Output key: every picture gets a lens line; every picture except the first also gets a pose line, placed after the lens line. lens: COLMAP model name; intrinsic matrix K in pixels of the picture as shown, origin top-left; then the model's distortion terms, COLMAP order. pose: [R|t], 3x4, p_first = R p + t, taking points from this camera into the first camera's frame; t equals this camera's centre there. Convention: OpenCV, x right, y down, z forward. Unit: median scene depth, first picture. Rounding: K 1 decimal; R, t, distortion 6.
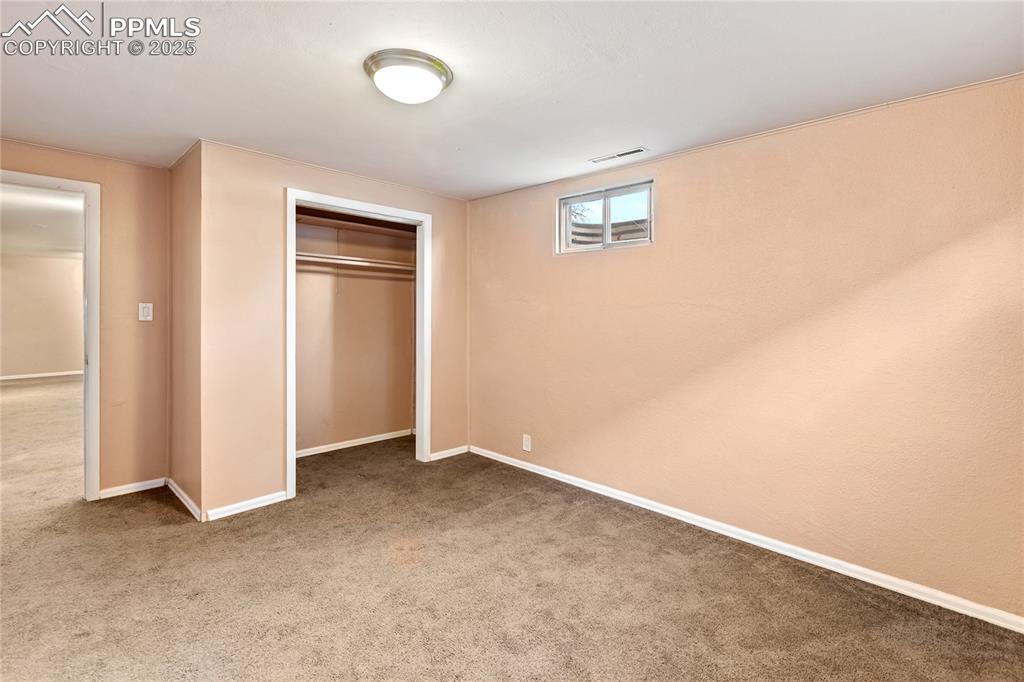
lens RADIAL K [[466.5, 0, 518.0], [0, 466.5, 318.4], [0, 0, 1]] dist [0.003201, 0.000118]
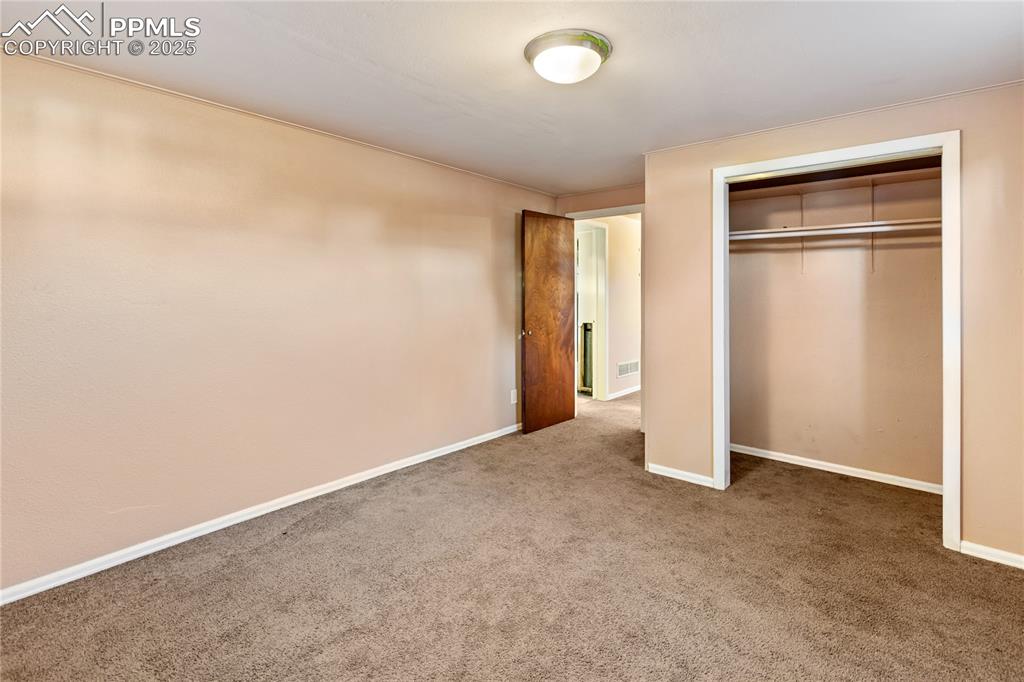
lens RADIAL K [[489.5, 0, 516.0], [0, 489.5, 297.3], [0, 0, 1]] dist [0.003645, 0.000037]
pose [[0.068352, 0.002113, -0.997659, 0.490211], [-0.019746, 0.999805, 0.000764, -0.002502], [0.997466, 0.019648, 0.068380, 0.505405]]
